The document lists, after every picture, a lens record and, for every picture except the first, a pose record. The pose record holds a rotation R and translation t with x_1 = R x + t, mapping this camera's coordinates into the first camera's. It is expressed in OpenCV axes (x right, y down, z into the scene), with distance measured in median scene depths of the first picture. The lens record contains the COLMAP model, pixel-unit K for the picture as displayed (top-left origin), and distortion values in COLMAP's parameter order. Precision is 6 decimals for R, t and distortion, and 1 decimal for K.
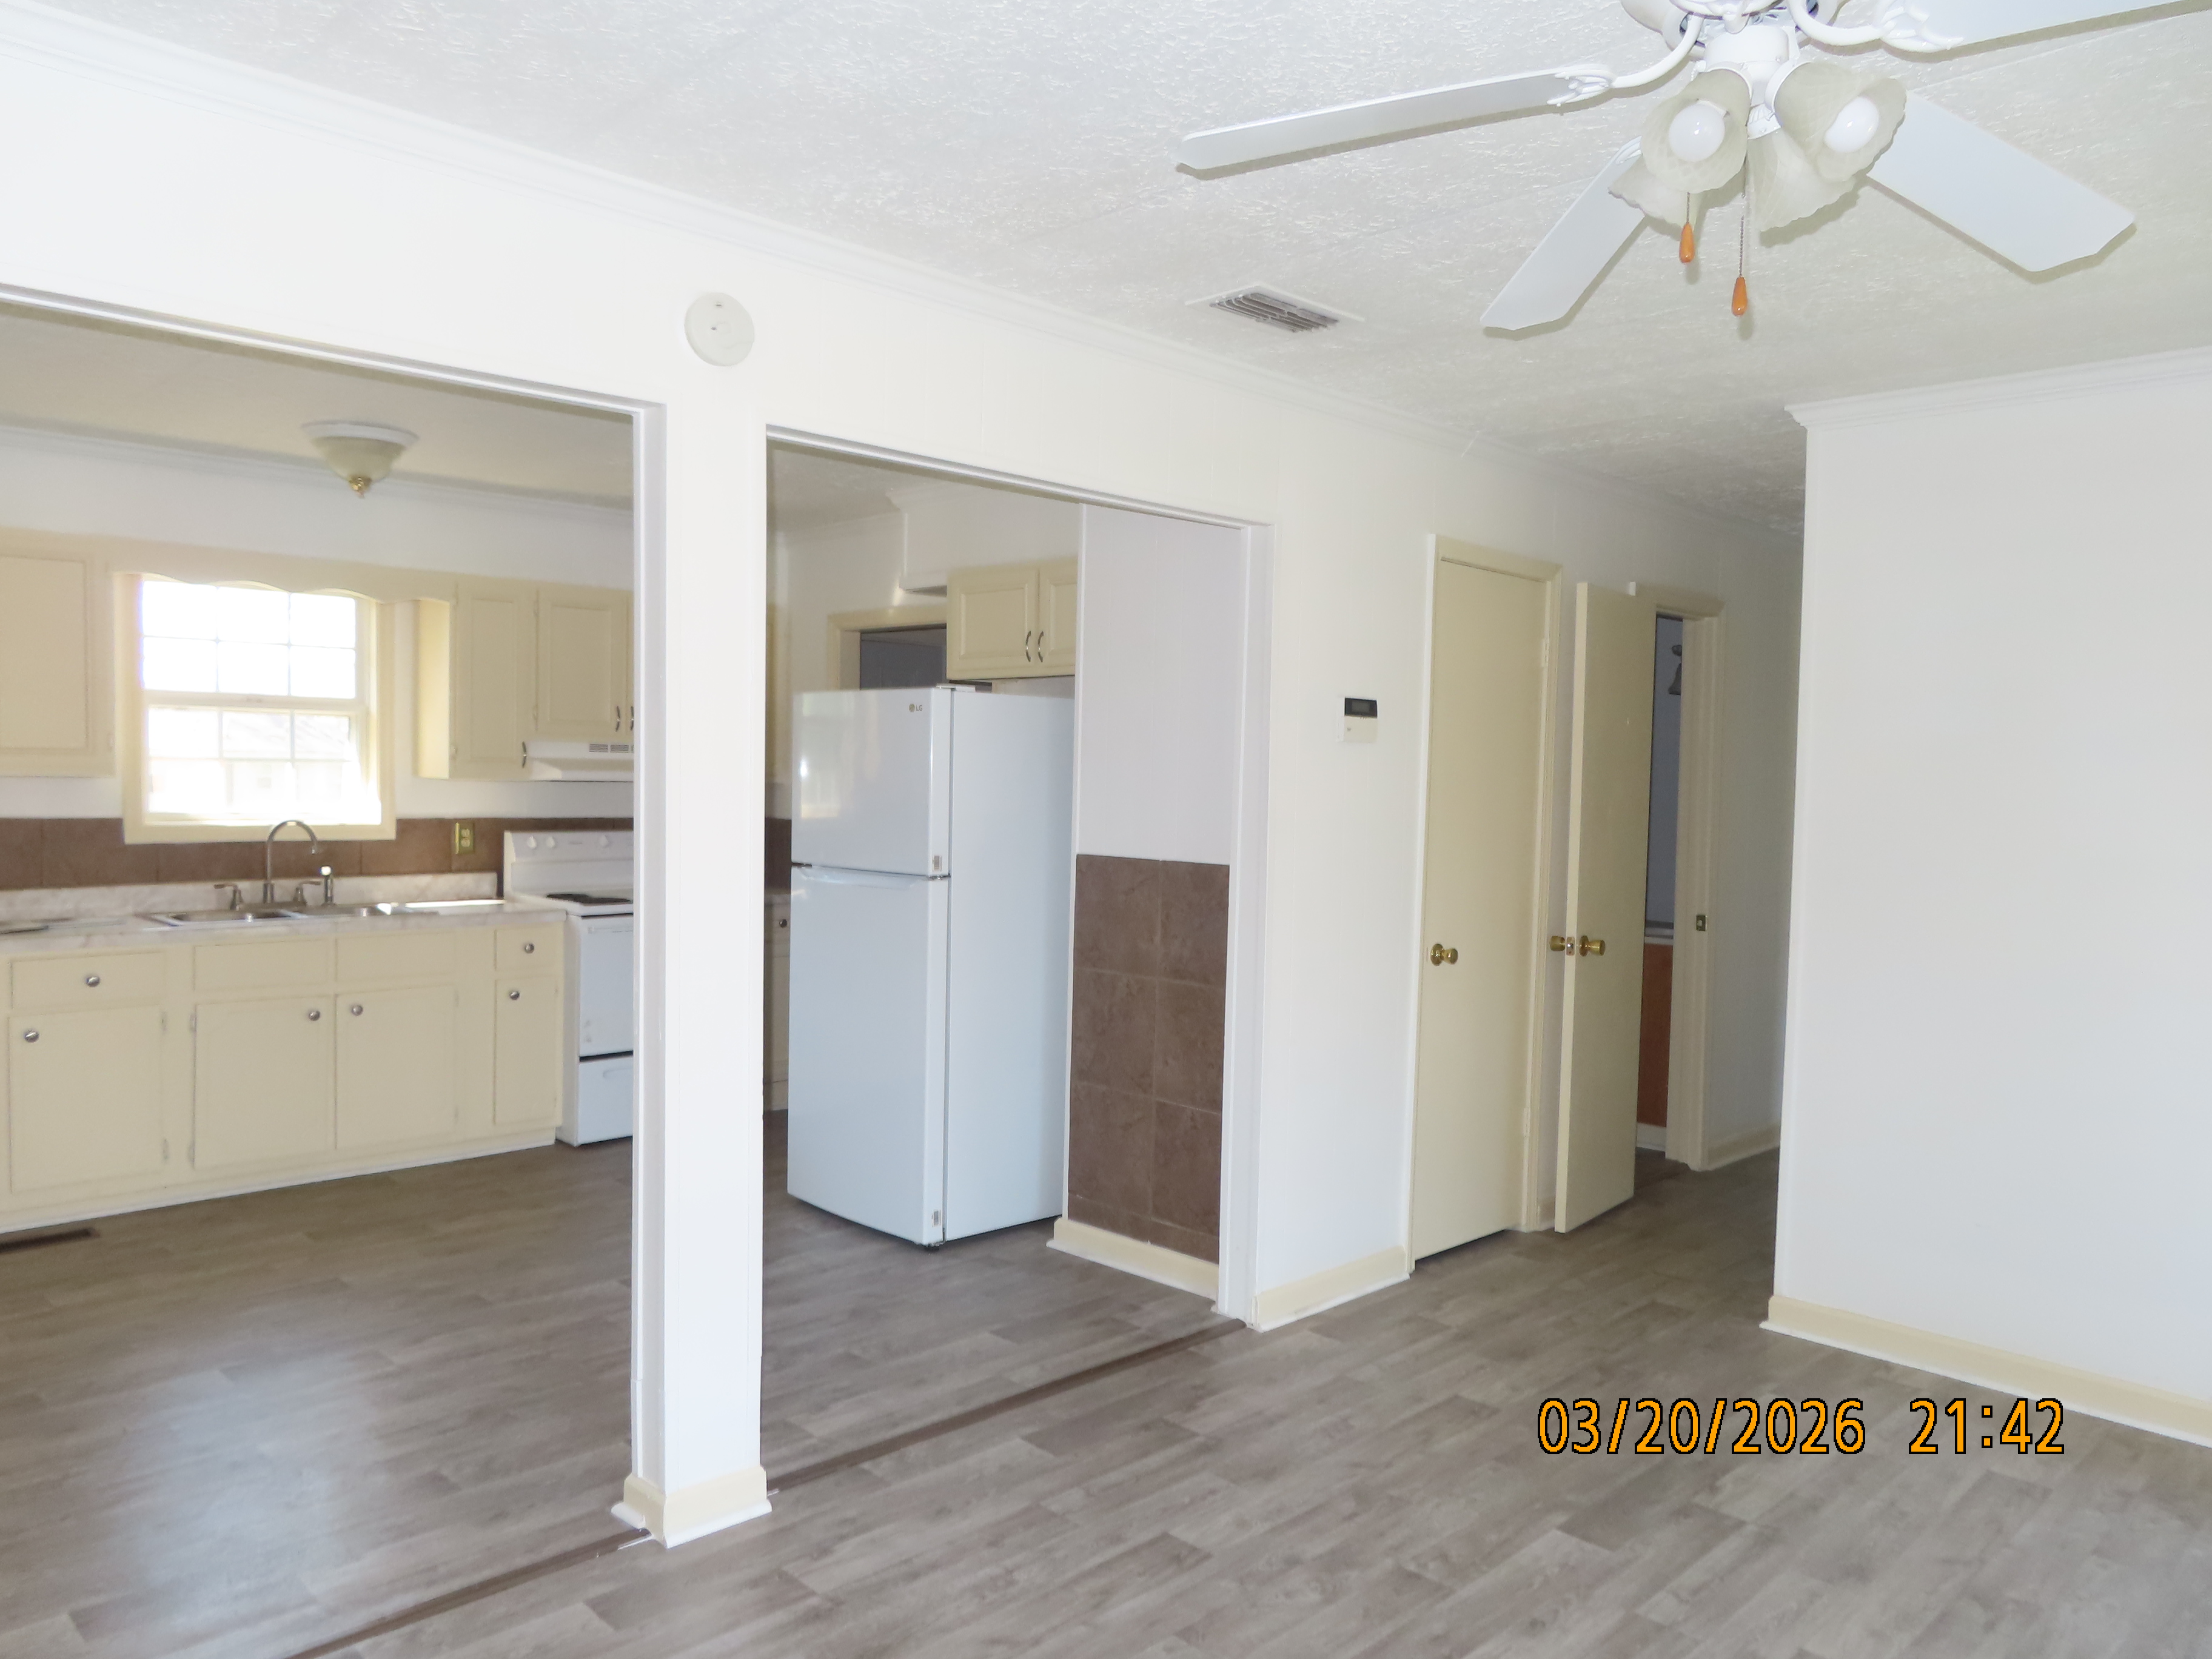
lens RADIAL K [[1578.9, 0, 1106.0], [0, 1578.9, 829.5], [0, 0, 1]] dist [-0.006005, -0.001671]
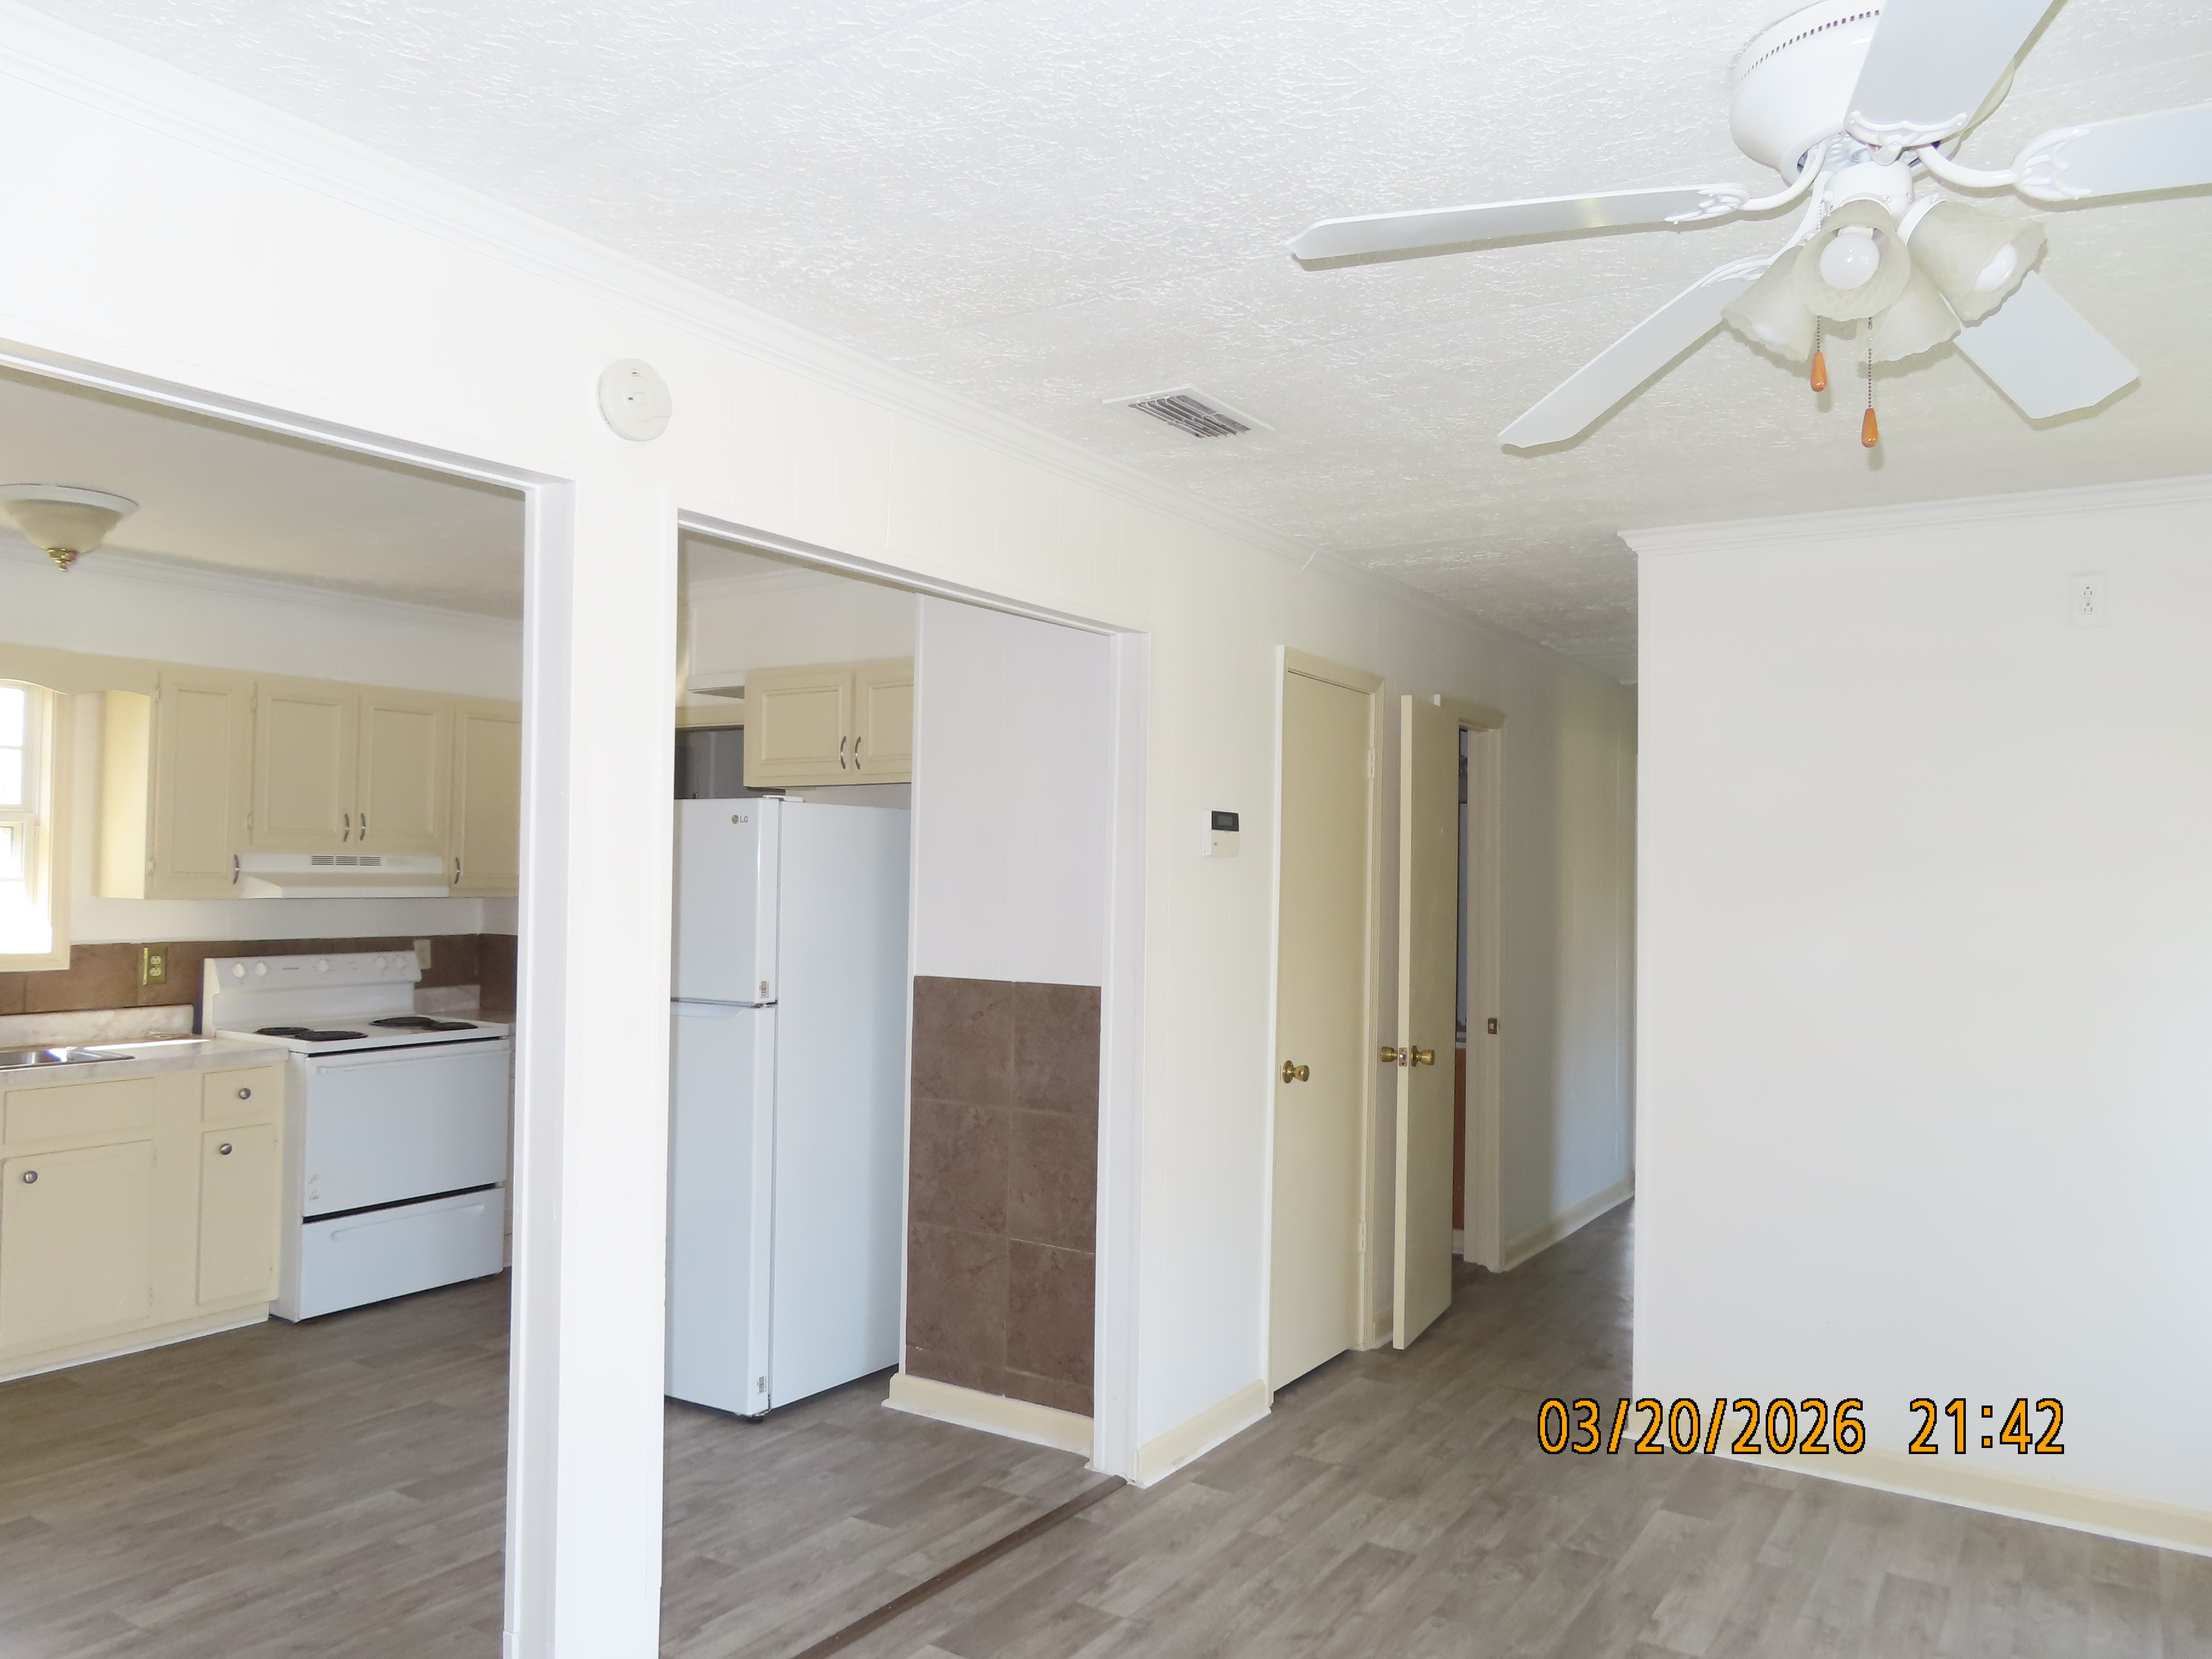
lens RADIAL K [[1578.5, 0, 1110.8], [0, 1578.5, 829.7], [0, 0, 1]] dist [-0.005608, -0.004481]
pose [[0.977317, -0.001486, 0.211778, -0.103176], [0.014363, 0.998138, -0.059282, -0.013943], [-0.211295, 0.060979, 0.975518, 0.060424]]
